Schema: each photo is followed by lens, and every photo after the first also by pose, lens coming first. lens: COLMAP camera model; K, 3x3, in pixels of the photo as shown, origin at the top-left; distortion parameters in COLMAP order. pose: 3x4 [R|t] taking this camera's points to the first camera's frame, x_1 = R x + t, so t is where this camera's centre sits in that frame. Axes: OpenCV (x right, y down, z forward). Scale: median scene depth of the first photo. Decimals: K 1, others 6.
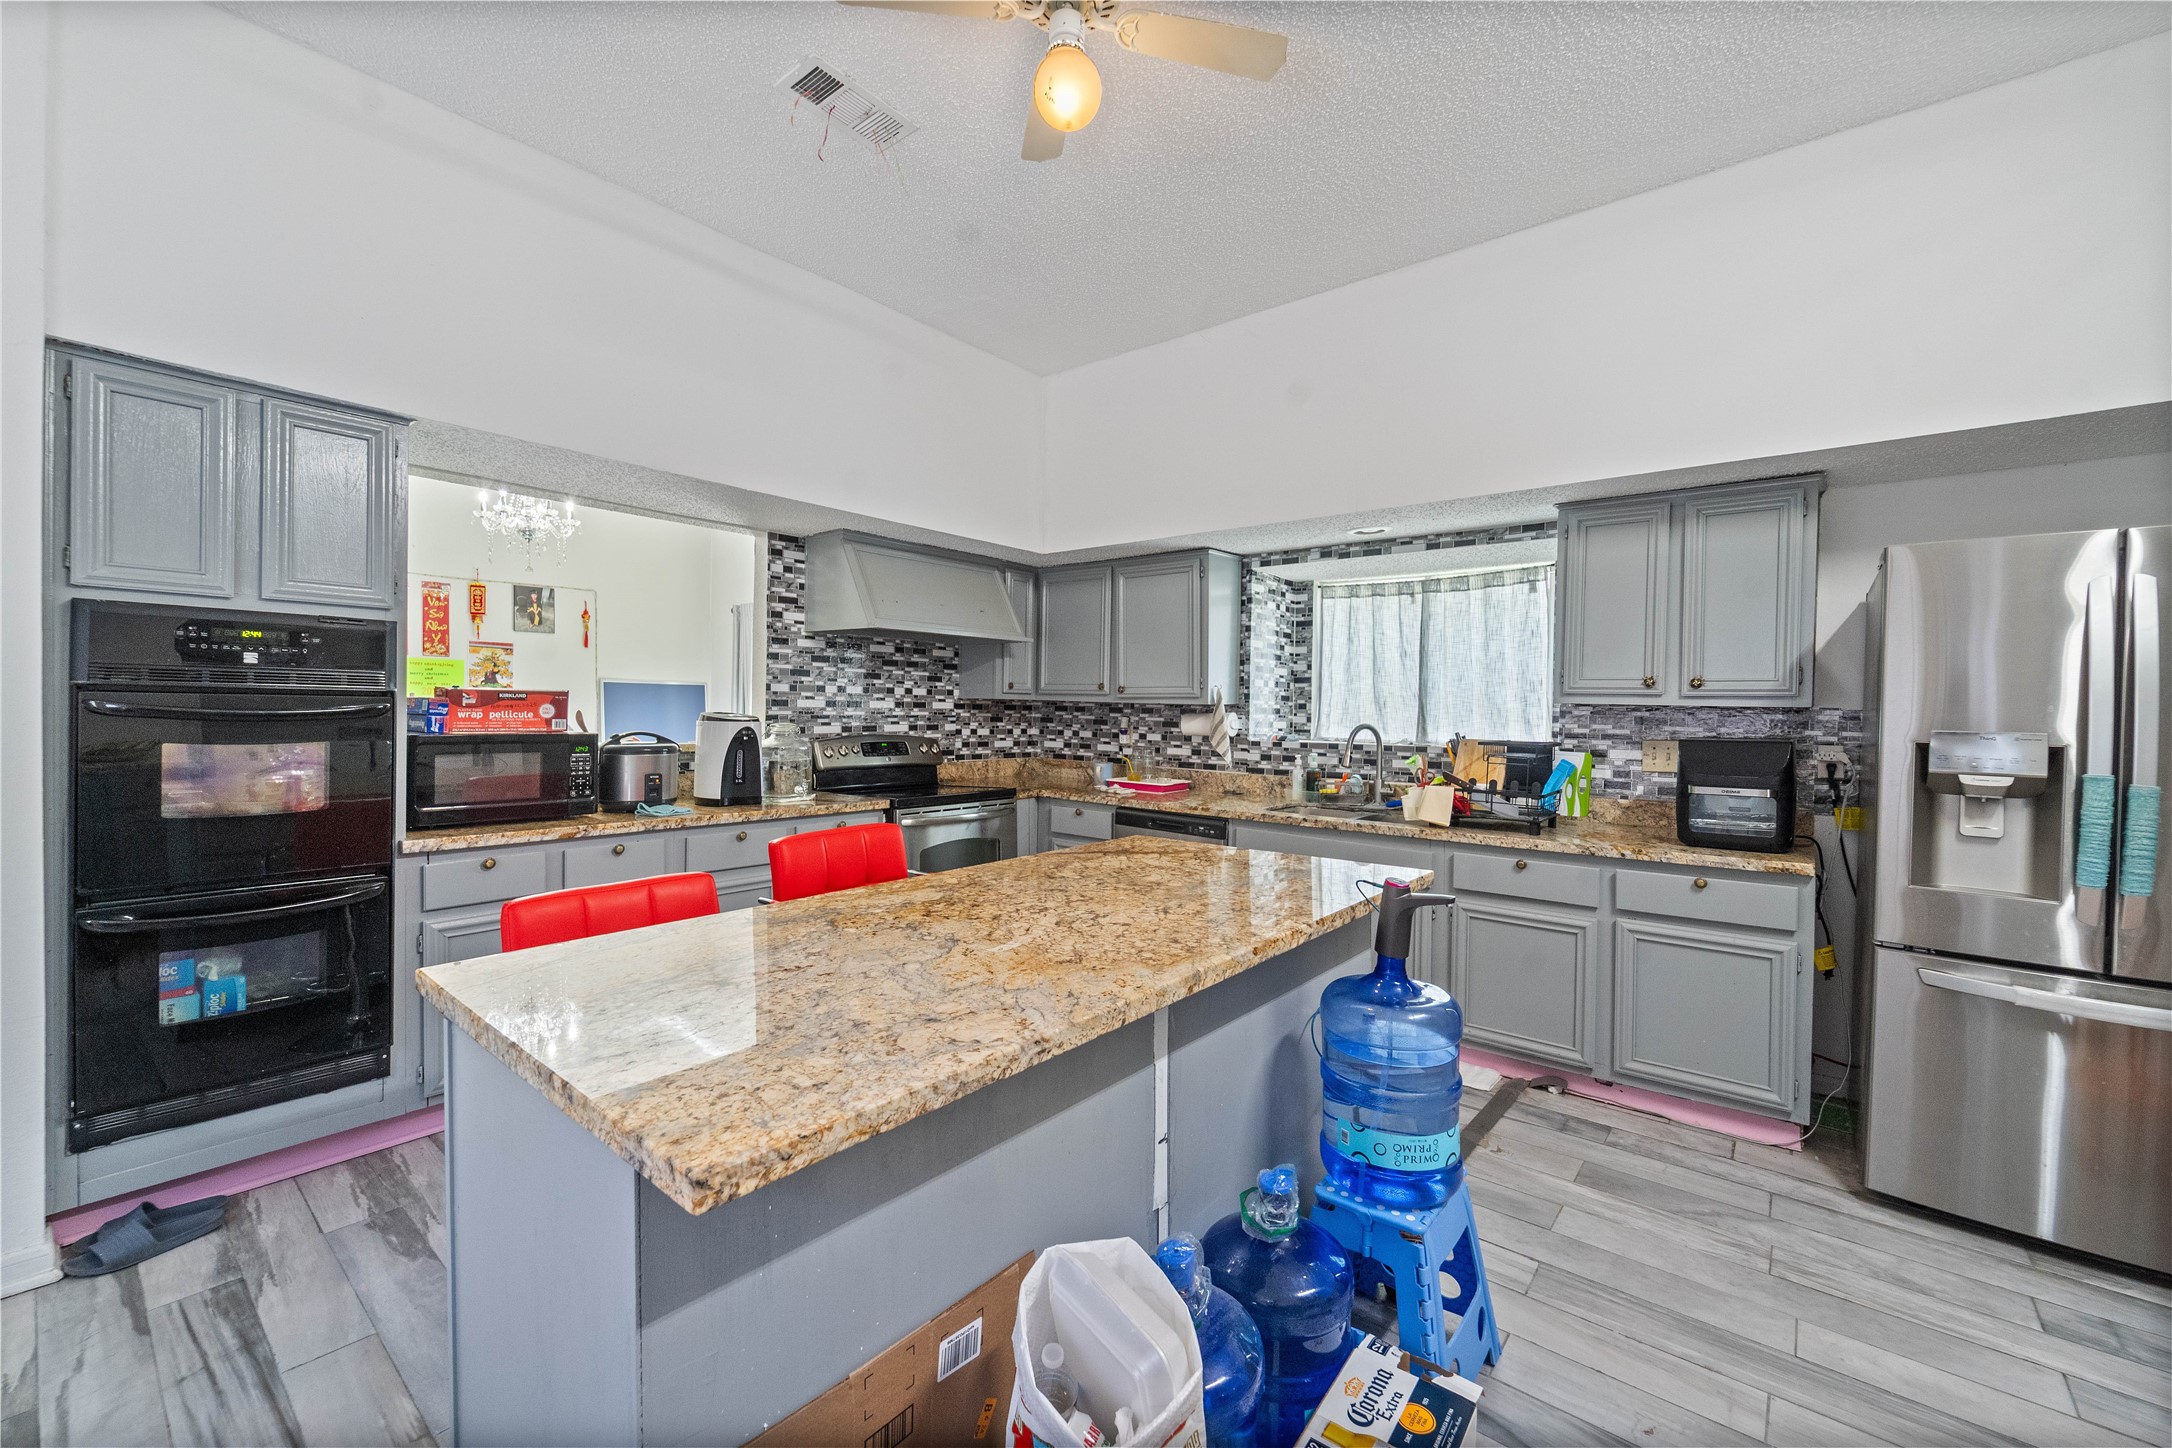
lens RADIAL K [[873.3, 0, 1099.6], [0, 873.3, 716.8], [0, 0, 1]] dist [0.001452, -0.001653]
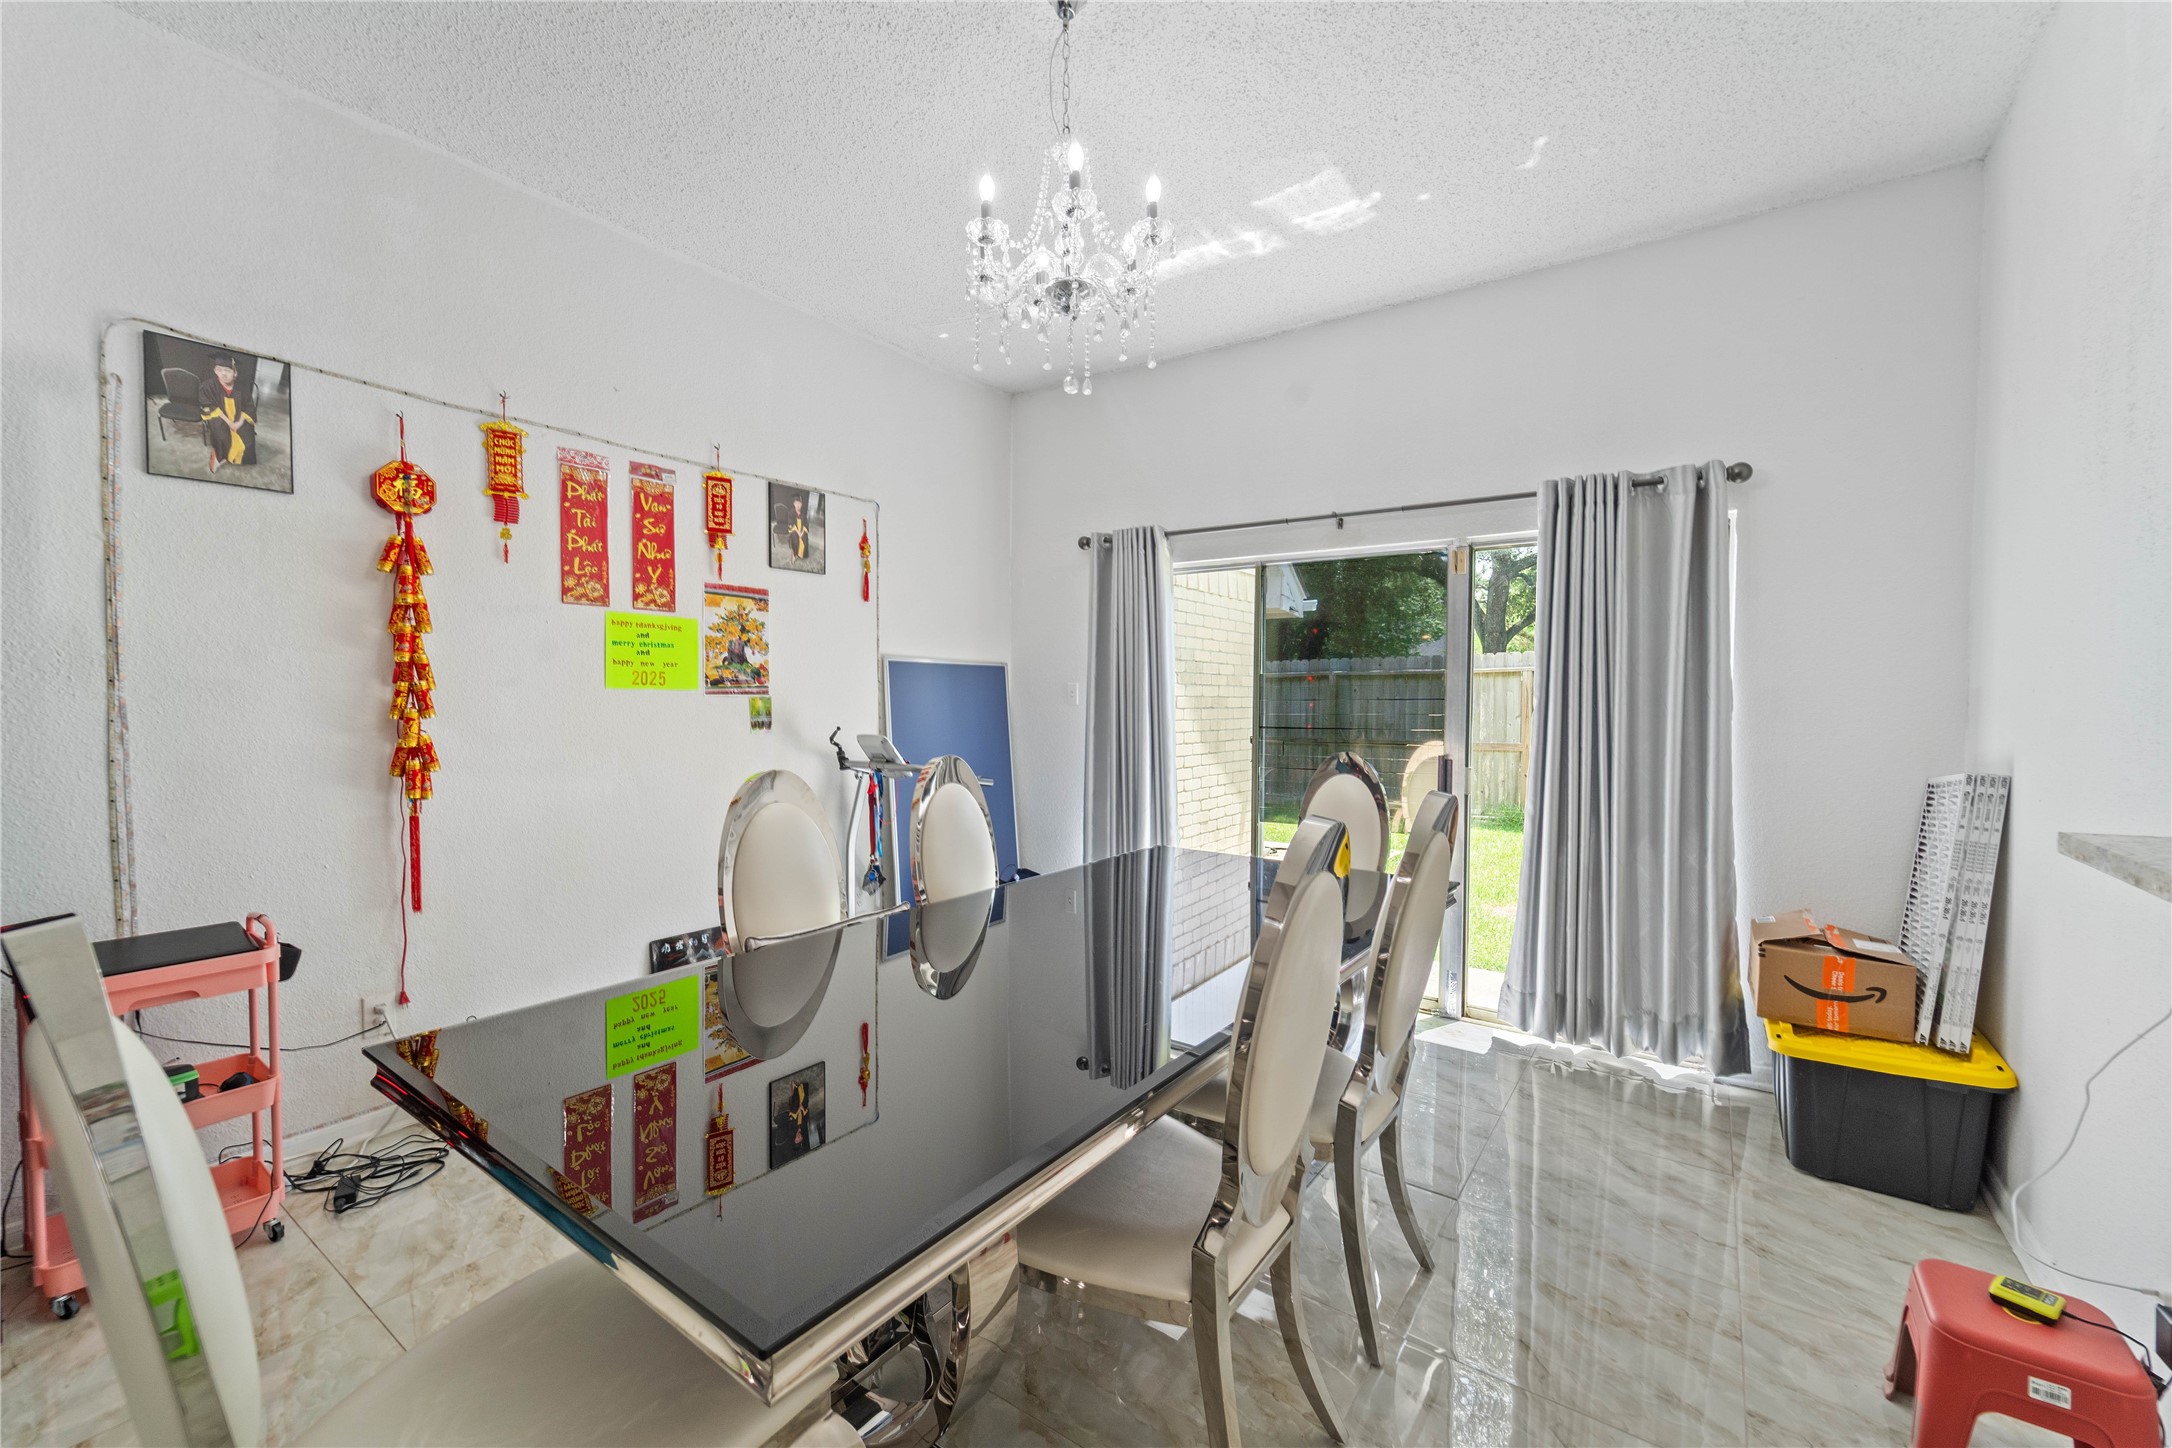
lens RADIAL K [[873.3, 0, 1093.1], [0, 873.3, 717.8], [0, 0, 1]] dist [0.001452, -0.001653]
pose [[0.997404, -0.004977, 0.071834, -0.521223], [0.003574, 0.999800, 0.019653, -0.014785], [-0.071917, -0.019345, 0.997223, 0.452220]]
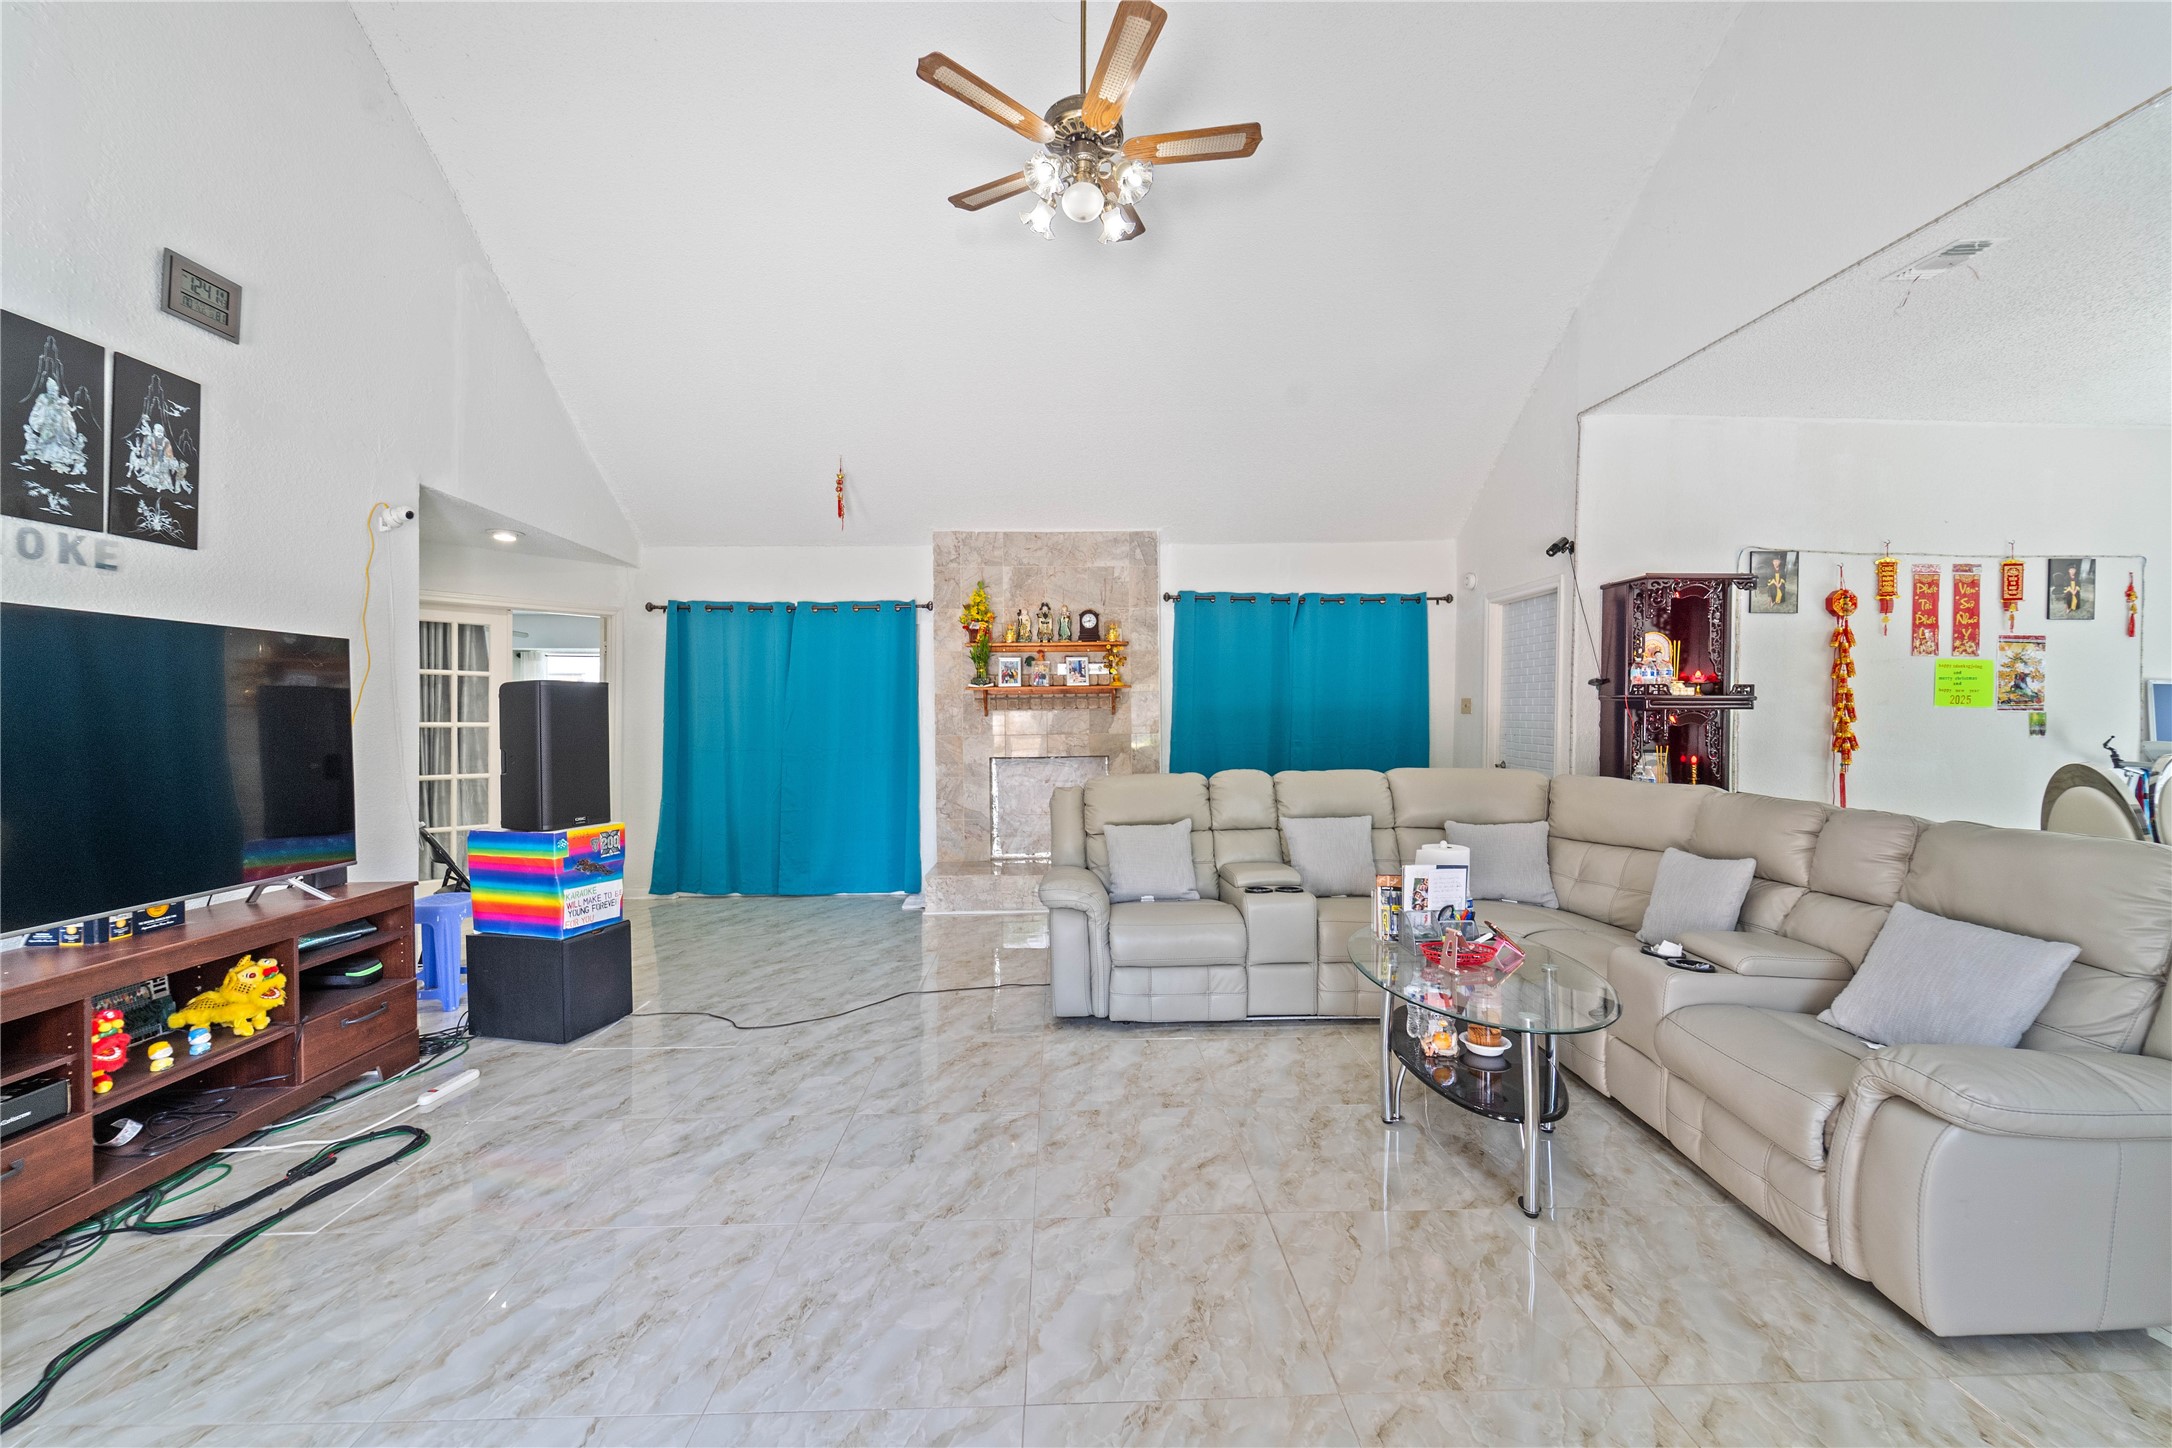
lens RADIAL K [[873.3, 0, 1087.5], [0, 873.3, 722.8], [0, 0, 1]] dist [0.001452, -0.001653]
pose [[0.657890, 0.010805, -0.753036, -0.662375], [-0.007854, 0.999941, 0.007487, -0.007817], [0.753073, 0.000988, 0.657936, -0.129876]]
